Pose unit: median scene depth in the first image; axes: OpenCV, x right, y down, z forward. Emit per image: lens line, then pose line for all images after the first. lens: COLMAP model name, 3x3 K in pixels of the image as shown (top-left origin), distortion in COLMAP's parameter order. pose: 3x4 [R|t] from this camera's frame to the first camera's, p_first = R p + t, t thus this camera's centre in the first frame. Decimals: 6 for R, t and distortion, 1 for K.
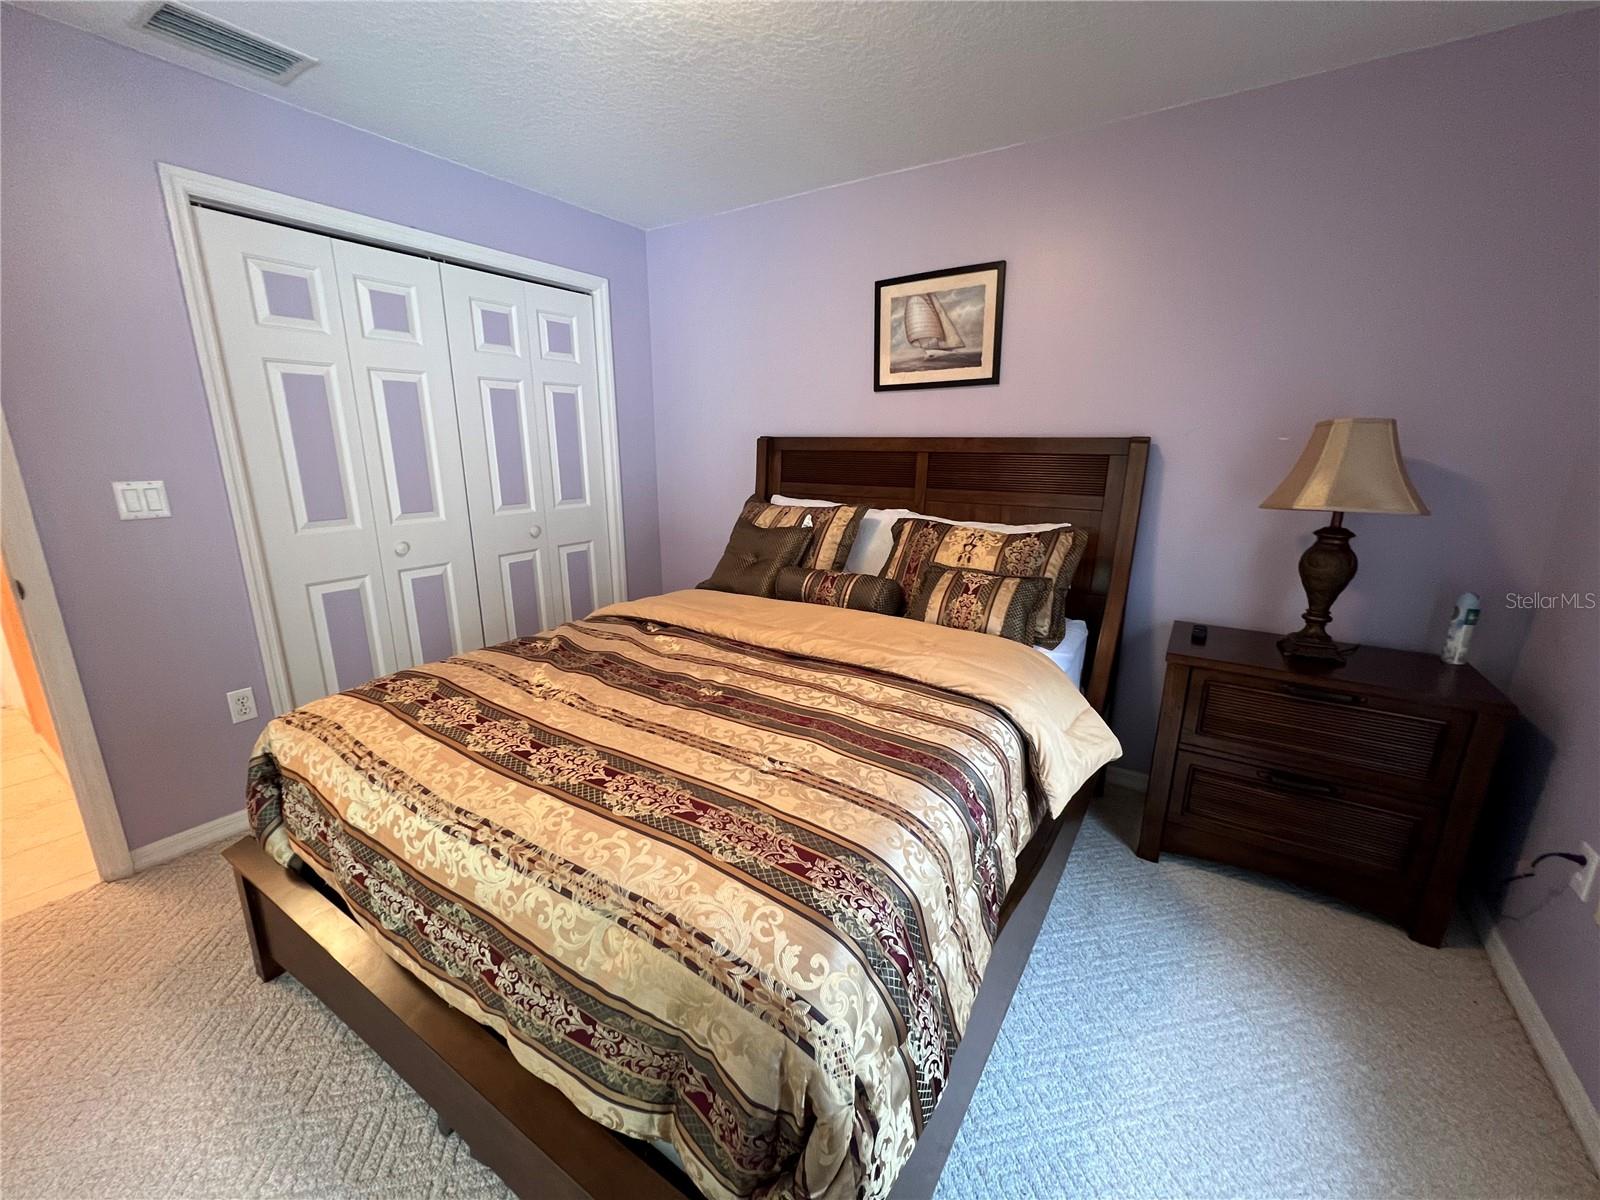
lens RADIAL K [[643.5, 0, 802.3], [0, 643.5, 603.0], [0, 0, 1]] dist [-0.000161, -0.000098]
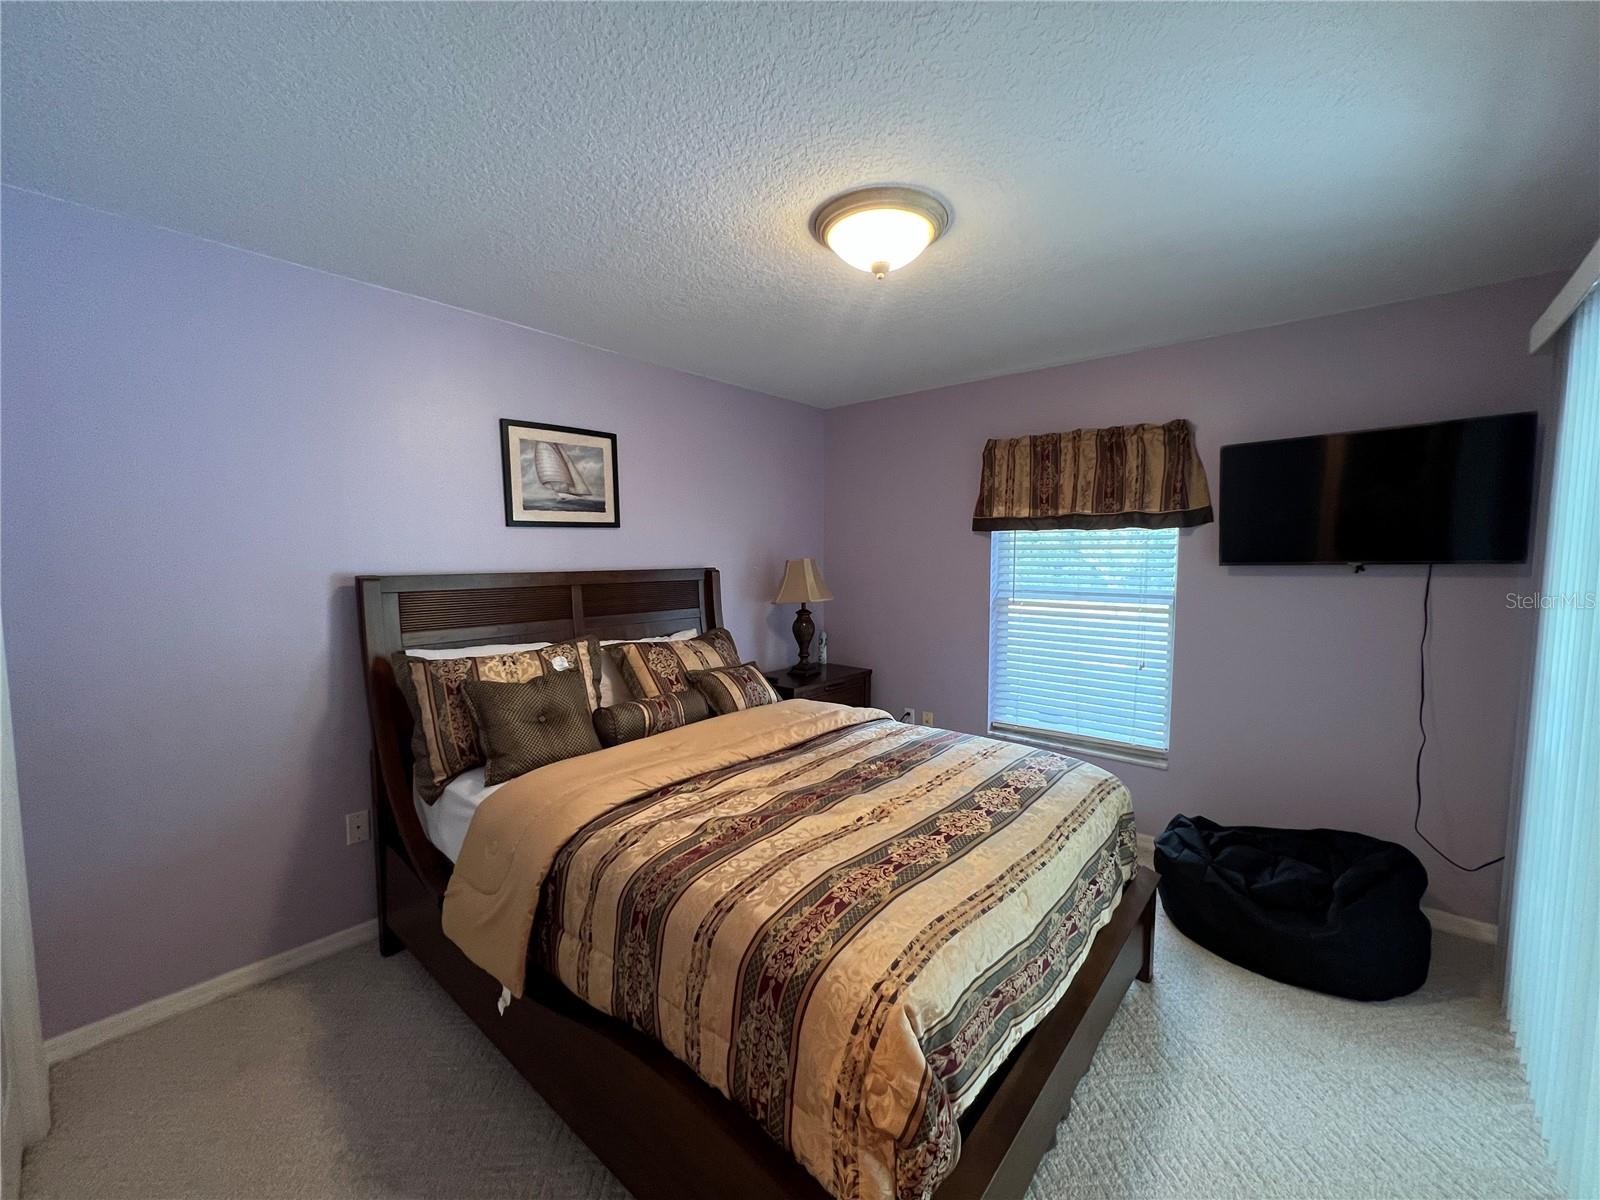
lens RADIAL K [[643.5, 0, 802.3], [0, 643.5, 603.0], [0, 0, 1]] dist [-0.000161, -0.000098]
pose [[0.128898, -0.081484, 0.988304, -1.059316], [0.247909, 0.967621, 0.047445, -0.211094], [-0.960170, 0.238894, 0.144925, 0.634789]]
